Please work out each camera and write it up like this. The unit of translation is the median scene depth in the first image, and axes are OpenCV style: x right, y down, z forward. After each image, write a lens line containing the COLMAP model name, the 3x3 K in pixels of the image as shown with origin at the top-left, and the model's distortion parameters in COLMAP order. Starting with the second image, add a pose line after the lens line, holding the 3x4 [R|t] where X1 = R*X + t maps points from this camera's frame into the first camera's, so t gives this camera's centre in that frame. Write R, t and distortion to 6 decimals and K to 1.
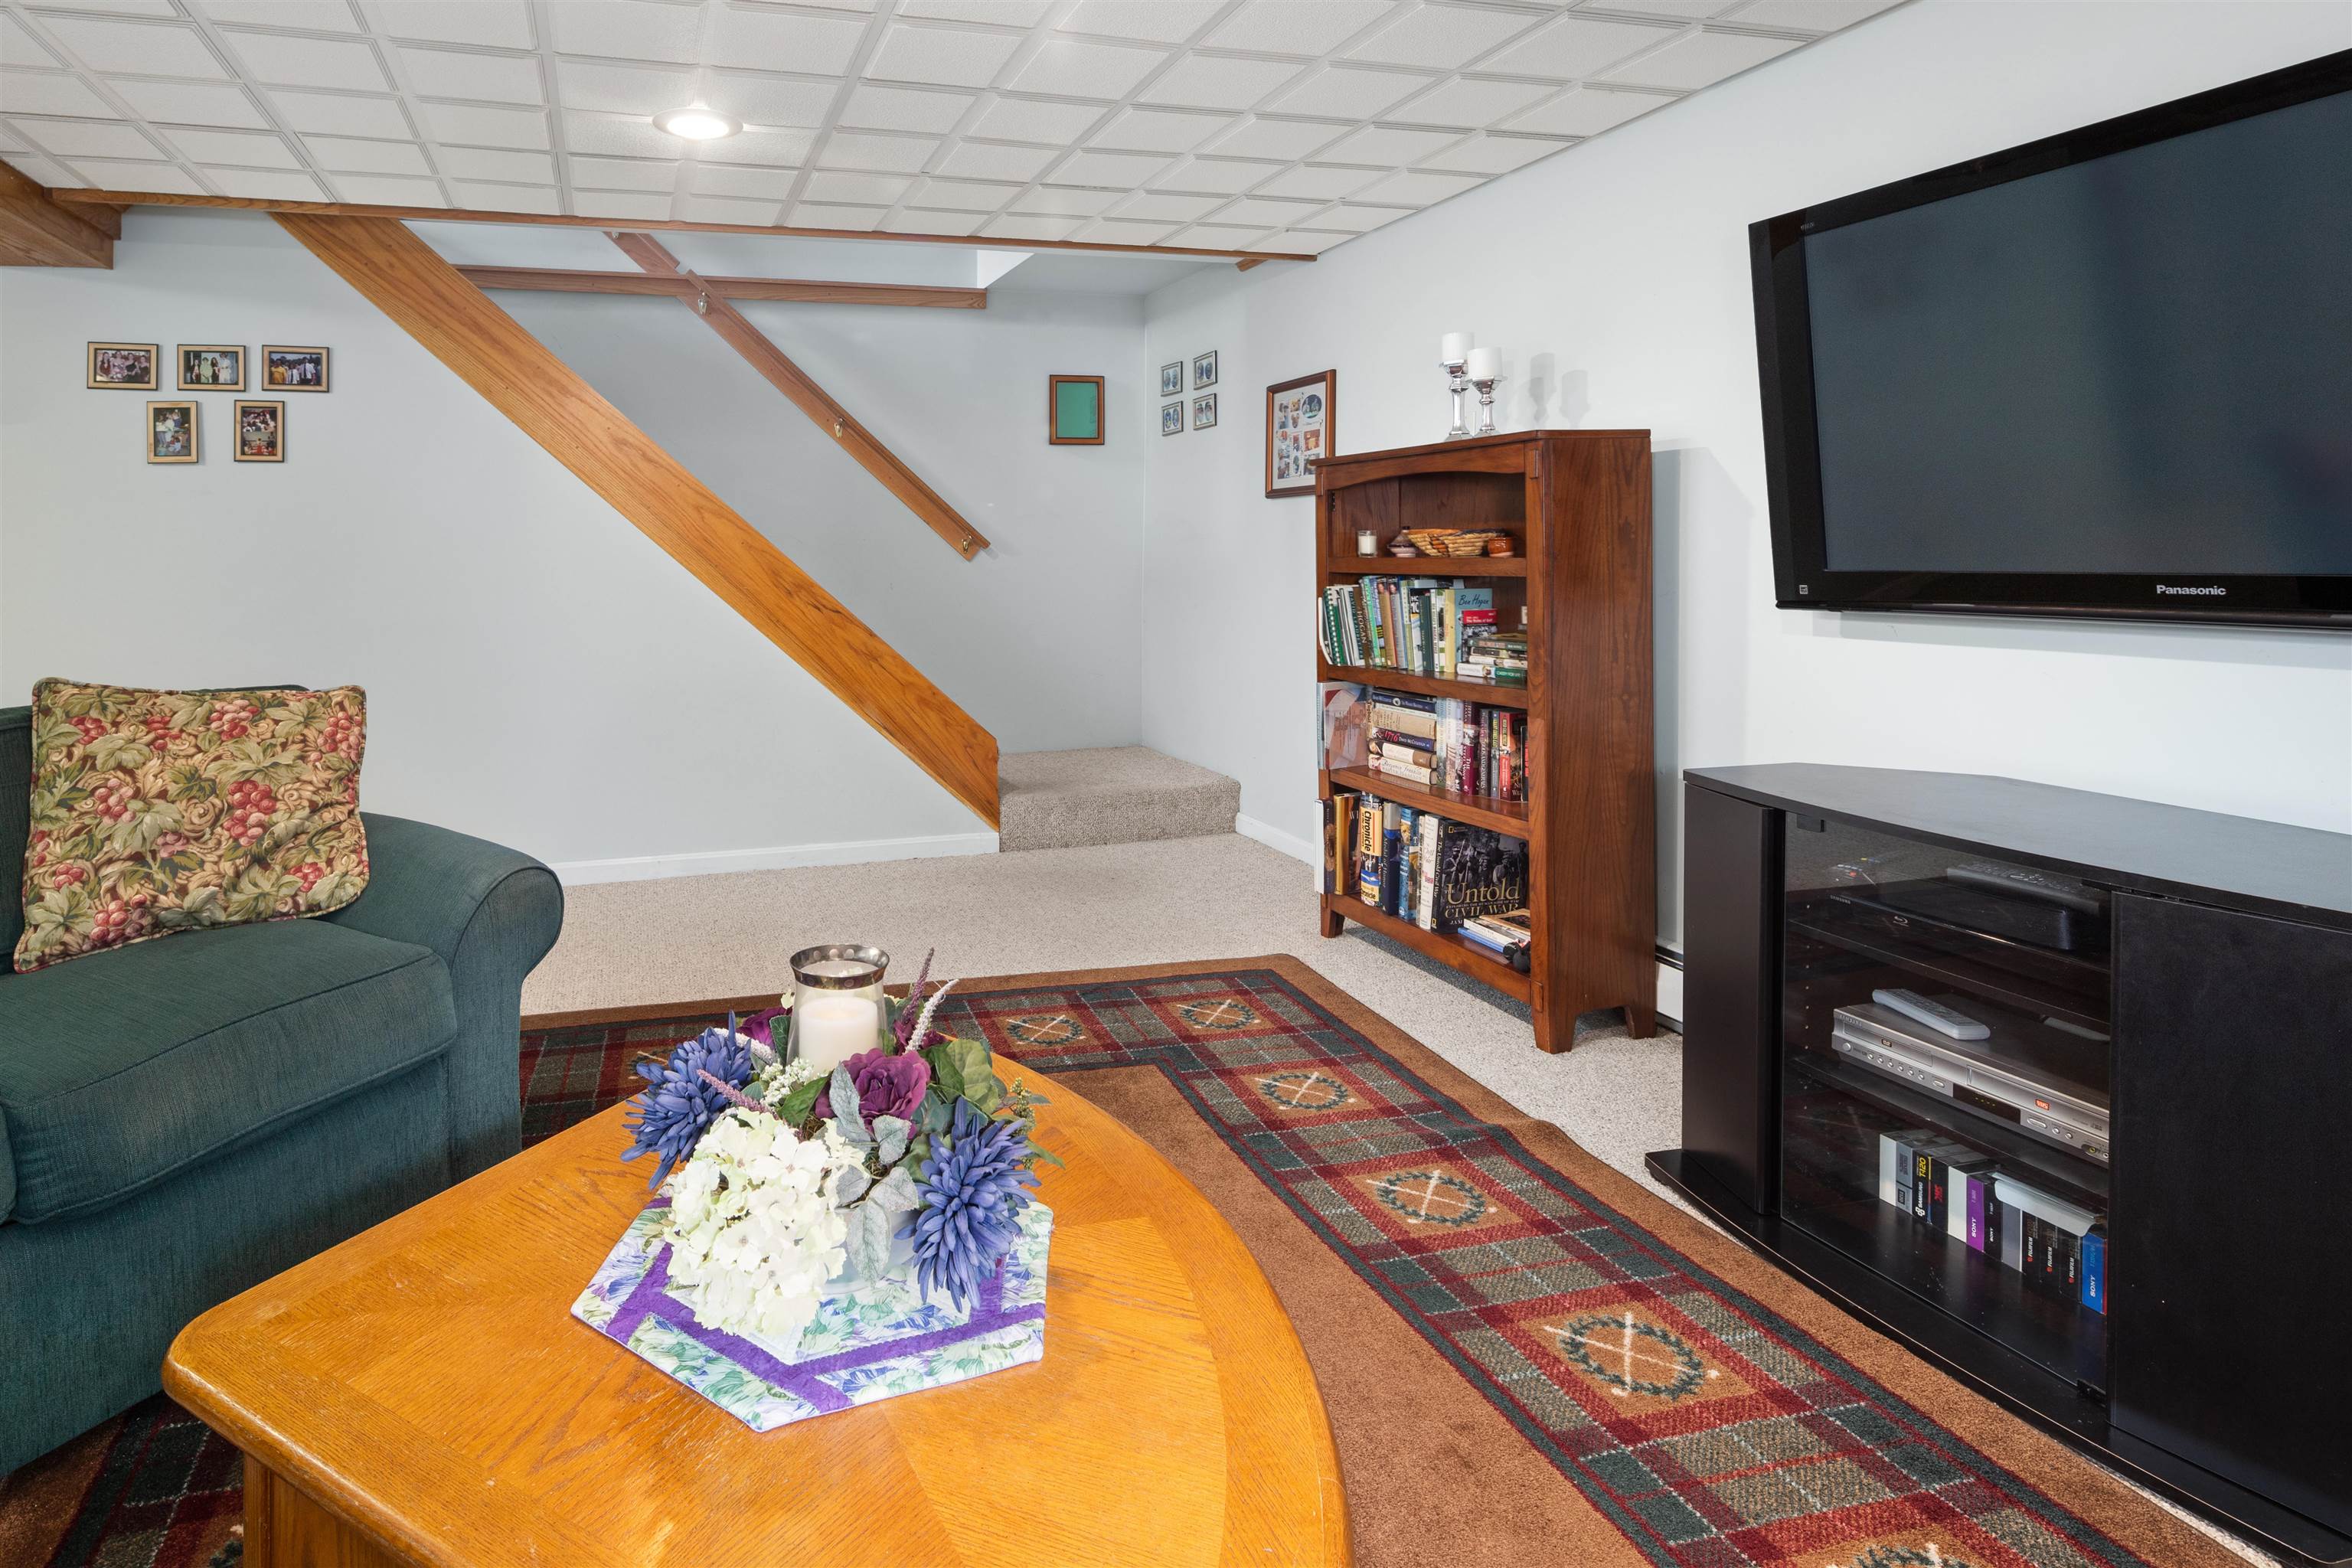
lens RADIAL K [[1520.2, 0, 1176.0], [0, 1520.2, 784.0], [0, 0, 1]] dist [0.000170, -0.000130]
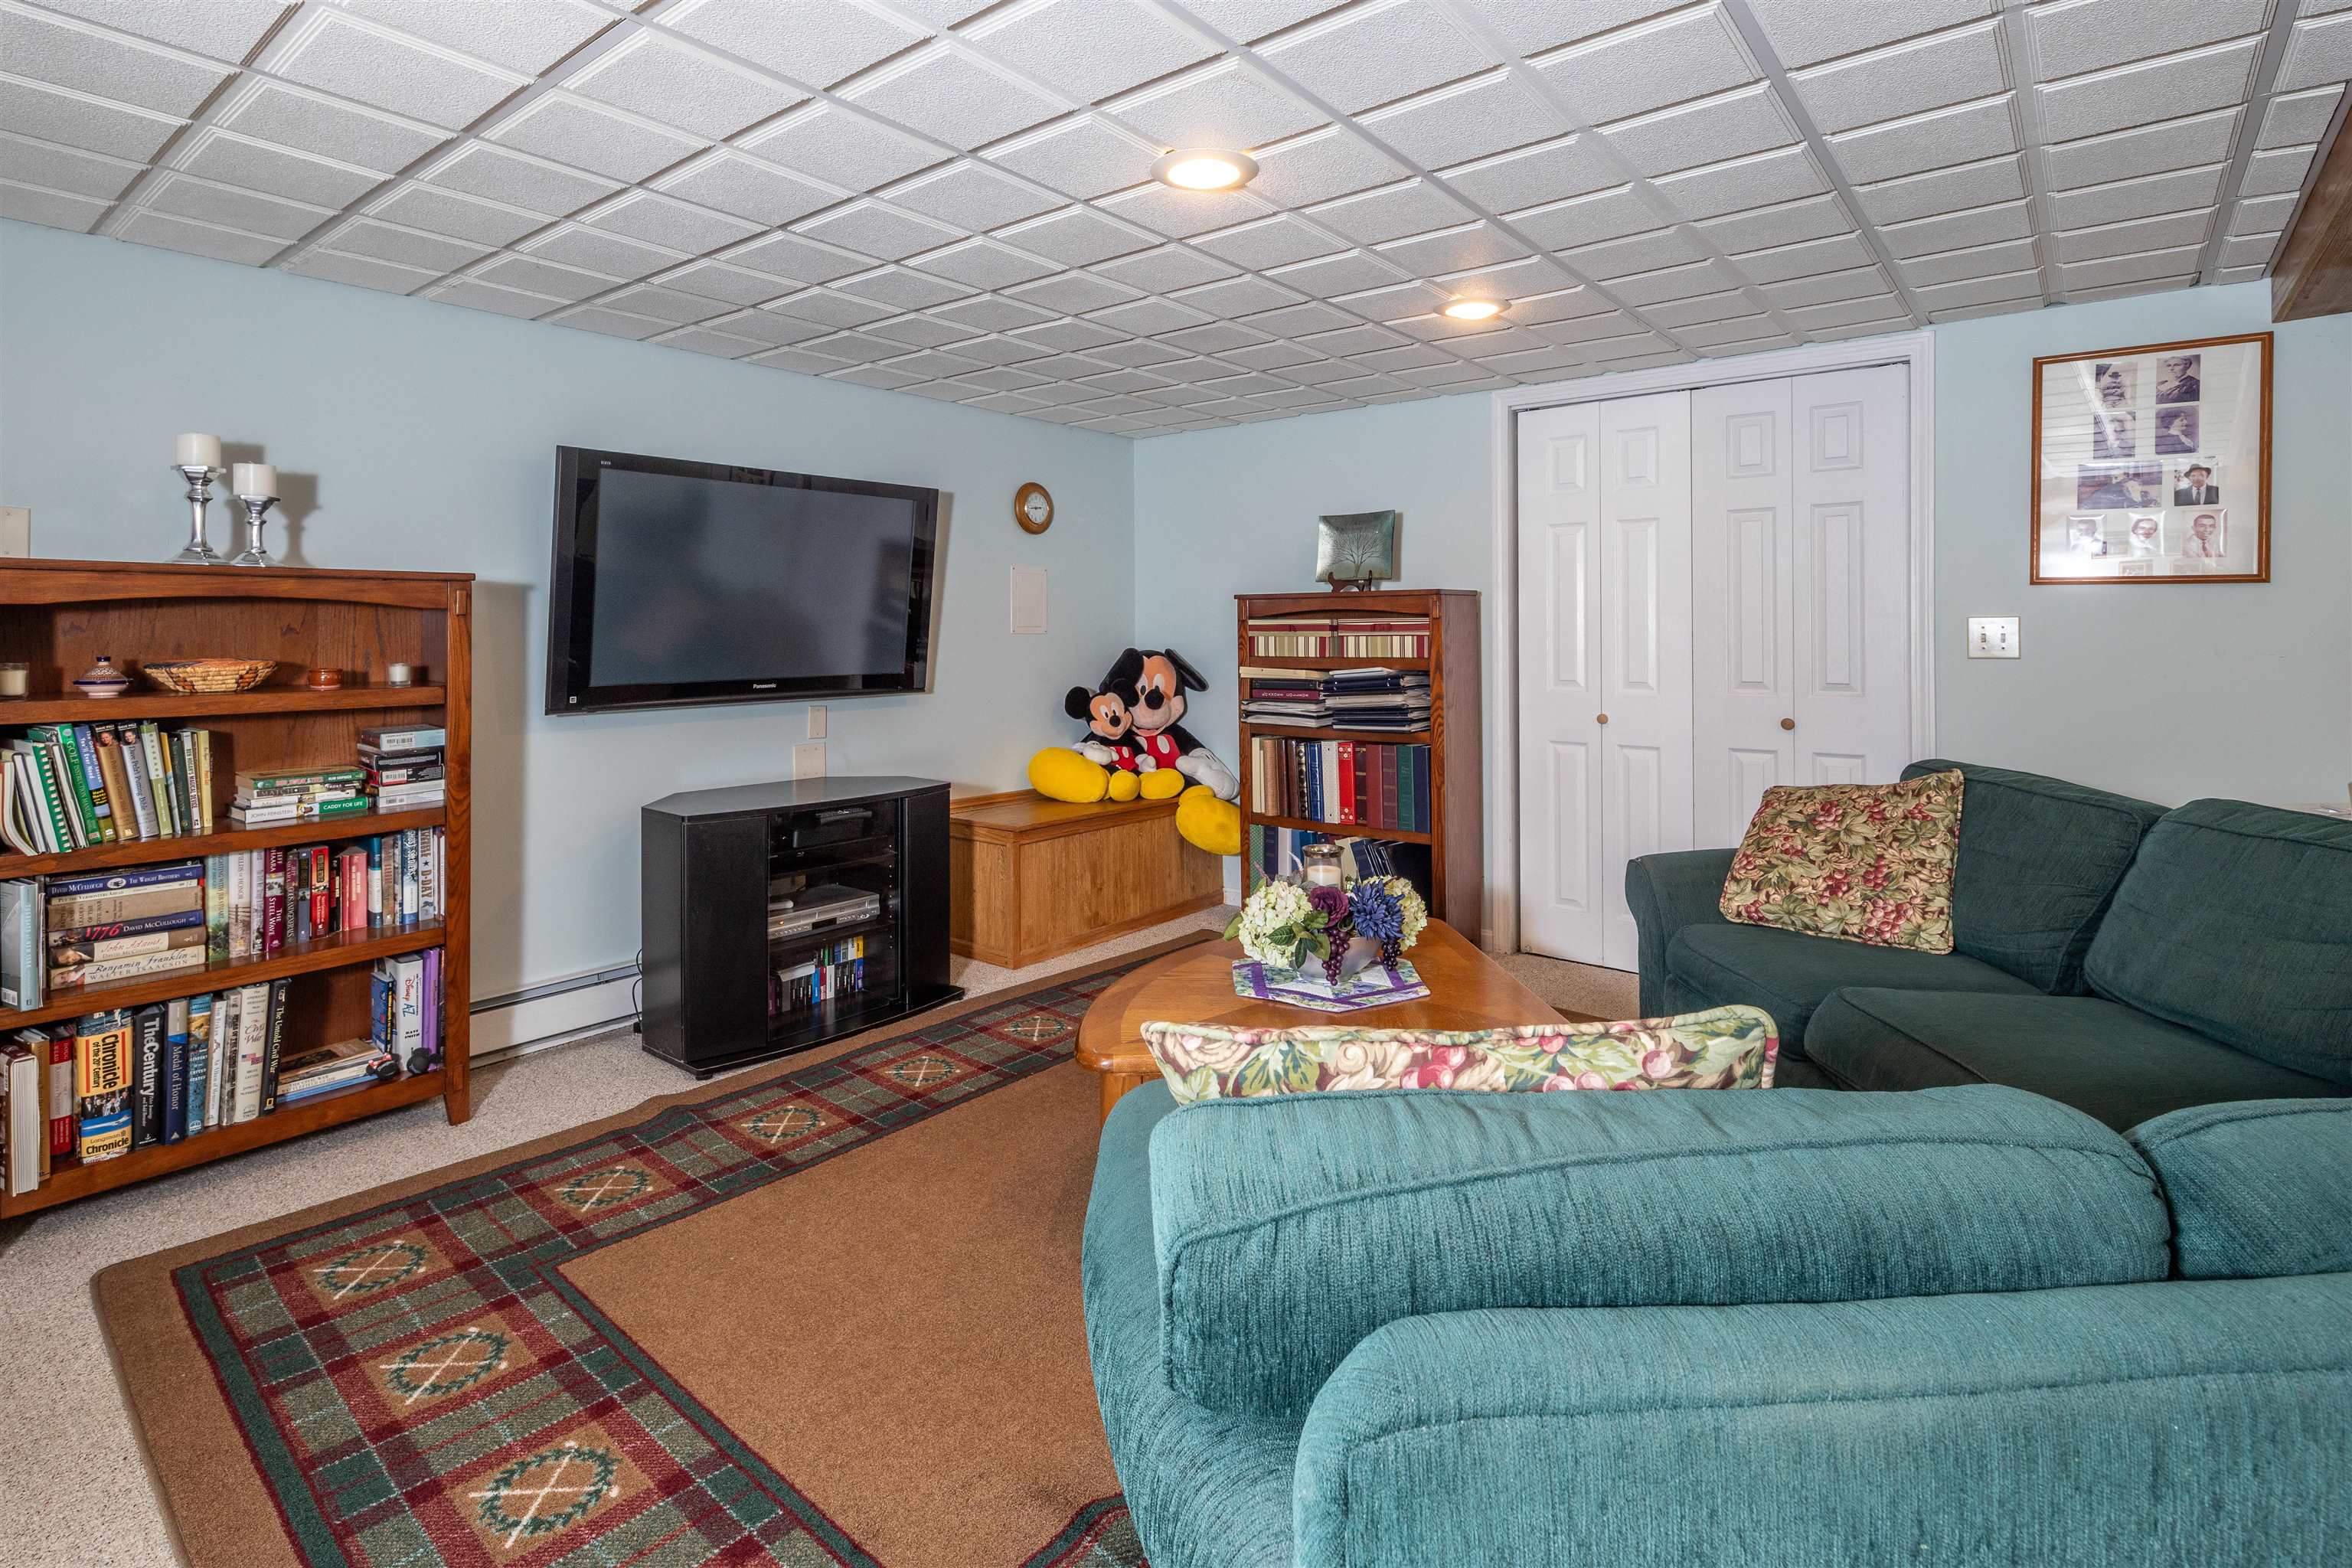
lens RADIAL K [[1129.0, 0, 1176.0], [0, 1129.0, 784.0], [0, 0, 1]] dist [0.001015, 0.000012]
pose [[-0.576586, -0.103317, 0.810478, -0.742175], [0.124475, 0.969285, 0.212115, -0.186513], [-0.807499, 0.223187, -0.546015, 1.021504]]
